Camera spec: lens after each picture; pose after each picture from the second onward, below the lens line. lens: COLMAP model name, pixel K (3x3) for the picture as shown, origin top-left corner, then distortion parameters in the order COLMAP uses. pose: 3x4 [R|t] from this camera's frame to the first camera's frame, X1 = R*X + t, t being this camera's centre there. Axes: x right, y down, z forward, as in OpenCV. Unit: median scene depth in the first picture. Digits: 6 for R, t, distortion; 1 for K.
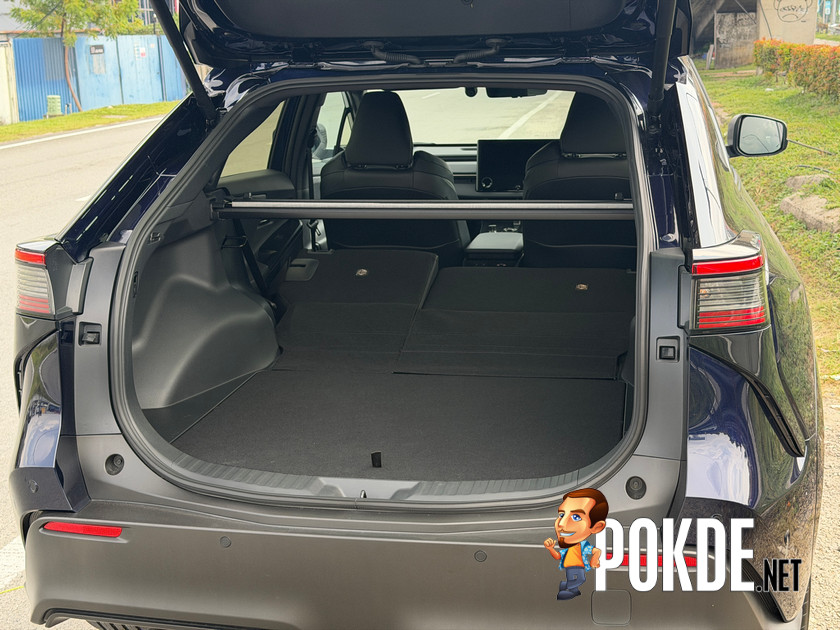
lens RADIAL K [[1146.1, 0, 414.6], [0, 1146.1, 297.7], [0, 0, 1]] dist [0.090813, 0.000000]
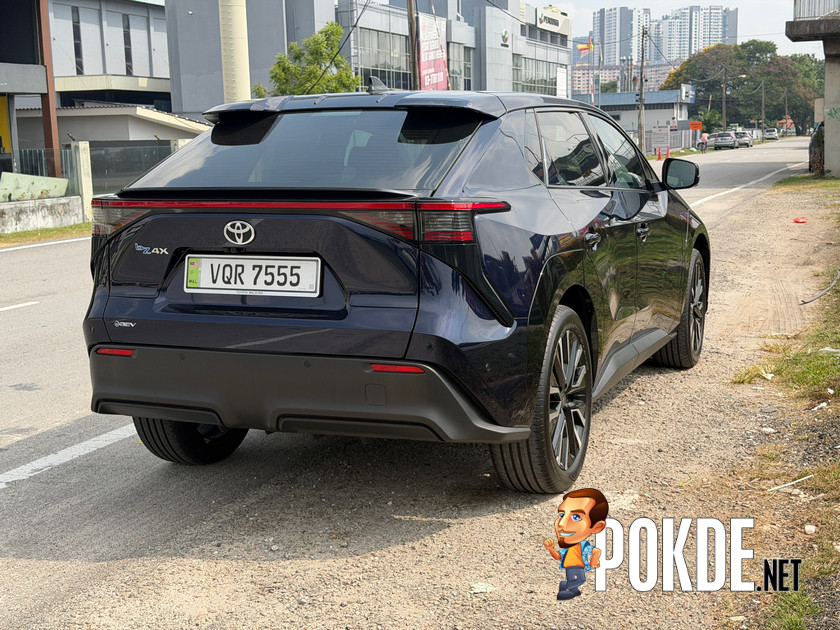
lens RADIAL K [[1146.1, 0, 426.5], [0, 1146.1, 317.7], [0, 0, 1]] dist [0.090813, 0.000000]
pose [[0.979179, 0.033359, -0.200239, 0.520583], [-0.045924, 0.997234, -0.058435, 0.214446], [0.197735, 0.066414, 0.978003, -0.644583]]
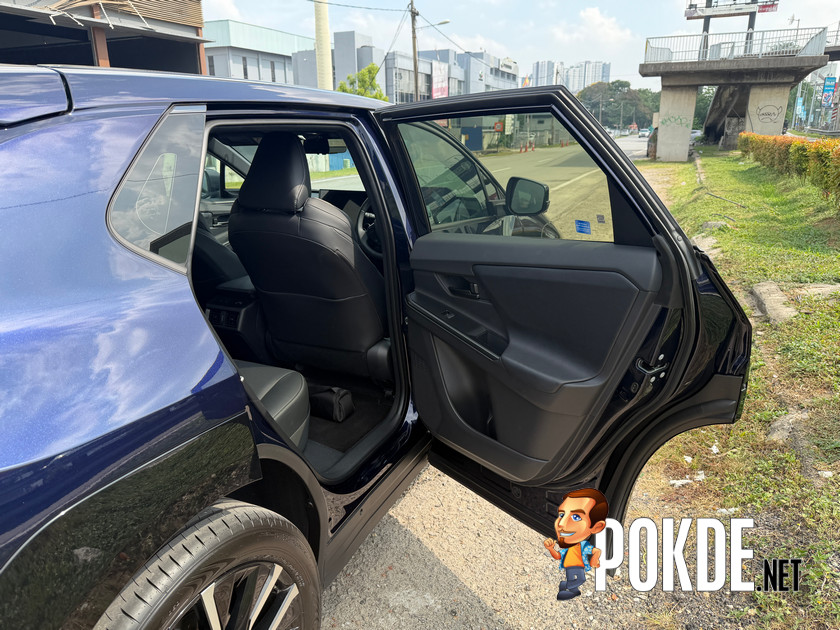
lens RADIAL K [[583.0, 0, 408.3], [0, 583.0, 314.6], [0, 0, 1]] dist [-0.001905, -0.022906]
pose [[0.966450, 0.089901, -0.240606, 0.611623], [-0.068971, 0.993175, 0.094055, -0.136981], [0.247420, -0.074305, 0.966055, 0.793692]]
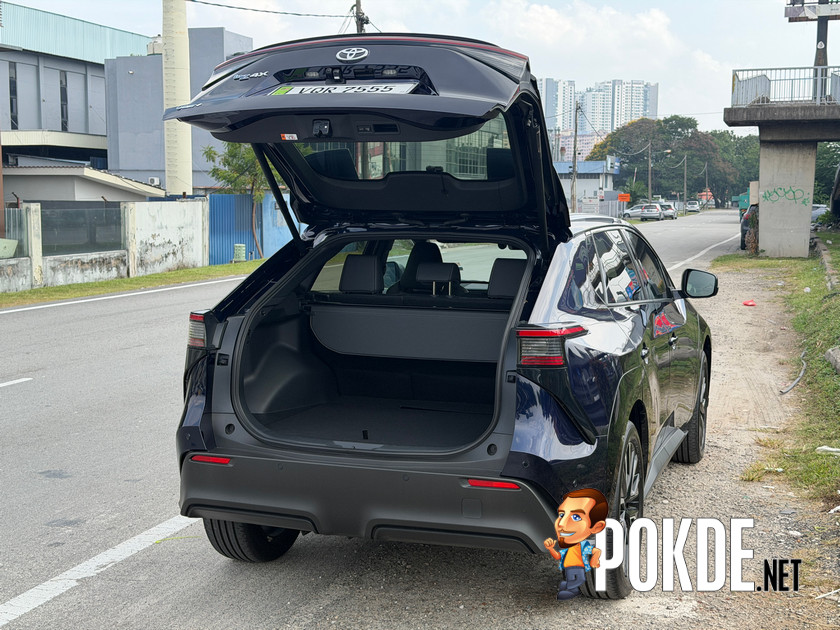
lens RADIAL K [[1146.1, 0, 418.7], [0, 1146.1, 311.3], [0, 0, 1]] dist [0.090813, 0.000000]
pose [[0.988586, 0.044082, -0.144067, 0.296429], [-0.061504, 0.991011, -0.118807, 0.151849], [0.137535, 0.126311, 0.982410, -0.798707]]
